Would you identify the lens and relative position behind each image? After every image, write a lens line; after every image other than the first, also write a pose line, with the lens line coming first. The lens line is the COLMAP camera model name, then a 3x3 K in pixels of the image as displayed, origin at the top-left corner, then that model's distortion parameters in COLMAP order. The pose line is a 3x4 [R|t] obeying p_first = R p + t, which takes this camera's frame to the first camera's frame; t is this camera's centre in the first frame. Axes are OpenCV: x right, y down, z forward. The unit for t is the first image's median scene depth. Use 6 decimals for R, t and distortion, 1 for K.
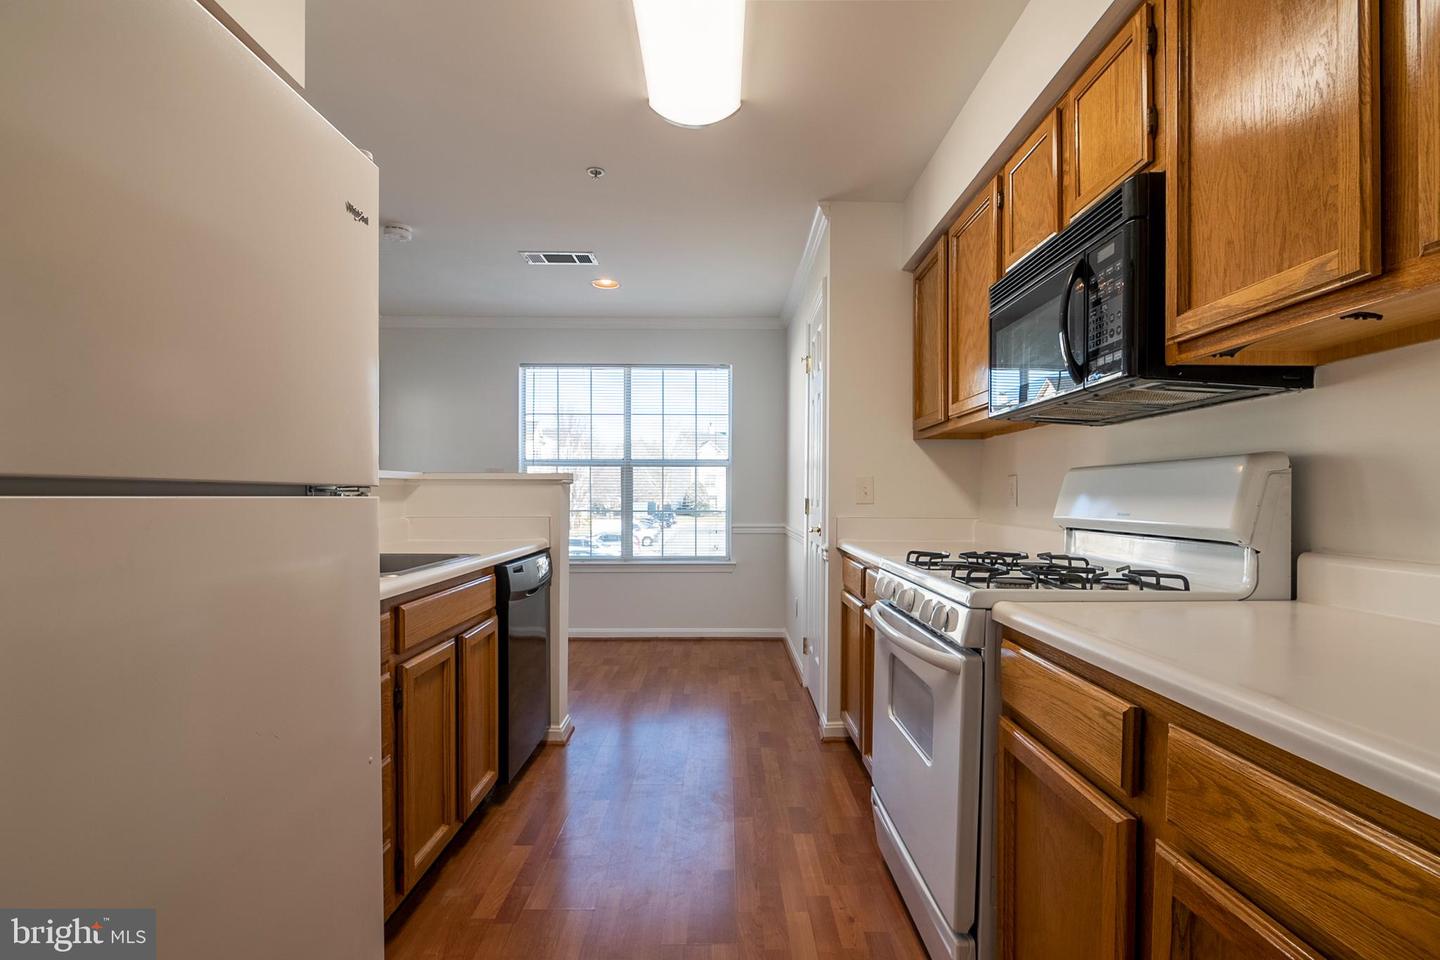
lens RADIAL K [[709.2, 0, 726.9], [0, 709.2, 494.9], [0, 0, 1]] dist [0.005041, -0.008228]
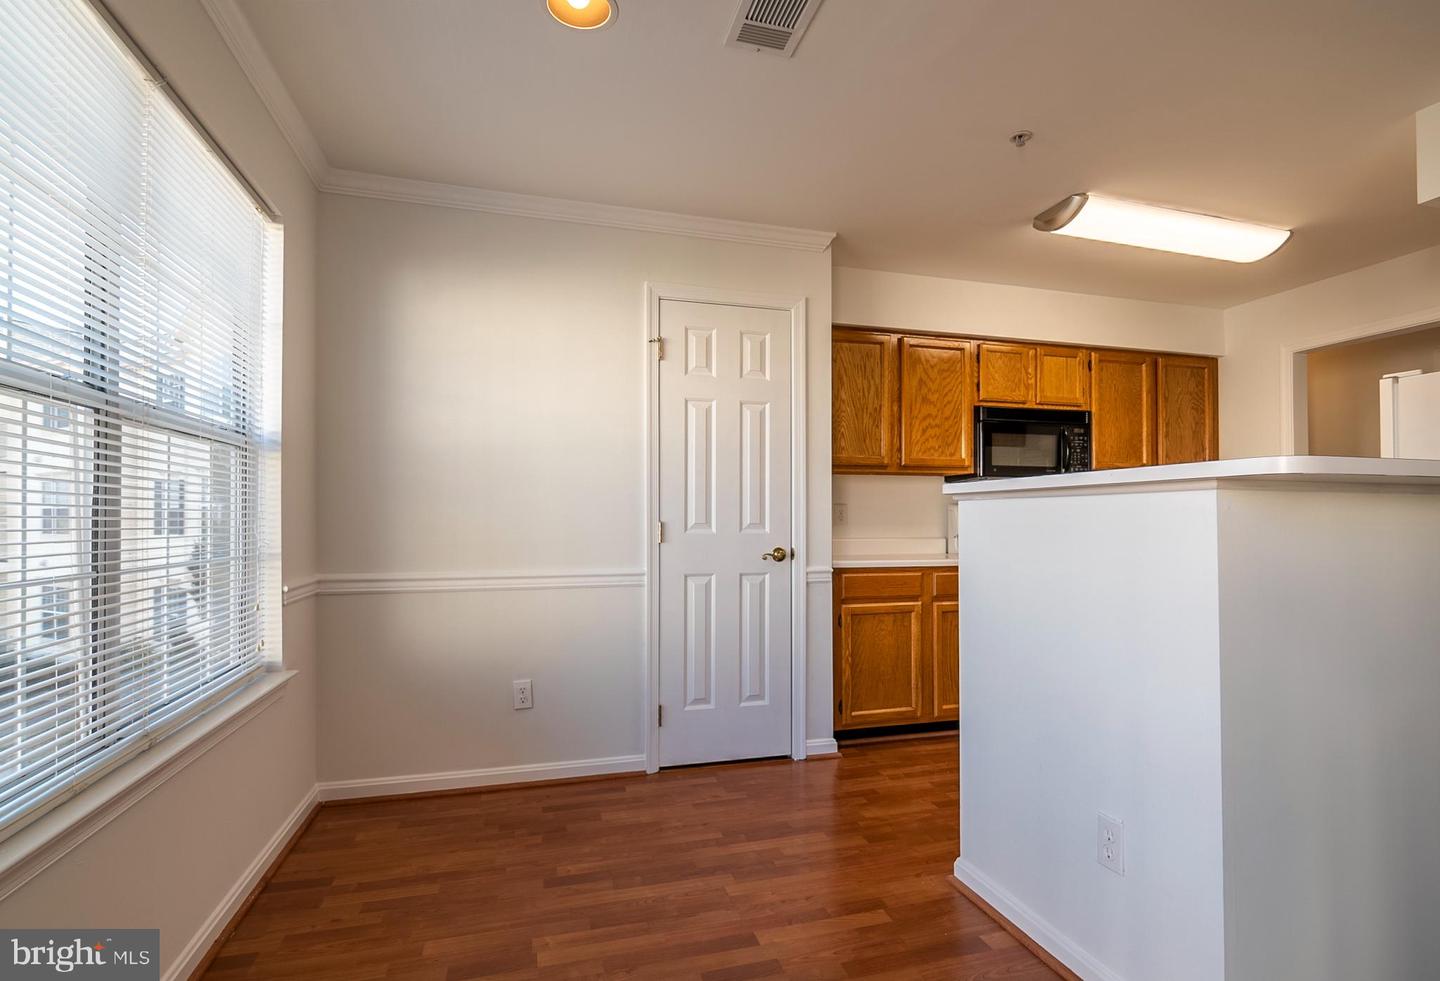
lens RADIAL K [[726.7, 0, 754.2], [0, 726.7, 514.1], [0, 0, 1]] dist [0.014755, -0.006313]
pose [[-0.303927, 0.002478, 0.952692, -1.071376], [-0.006761, 0.999966, -0.004758, -0.003675], [-0.952671, -0.007887, -0.303900, 1.832357]]
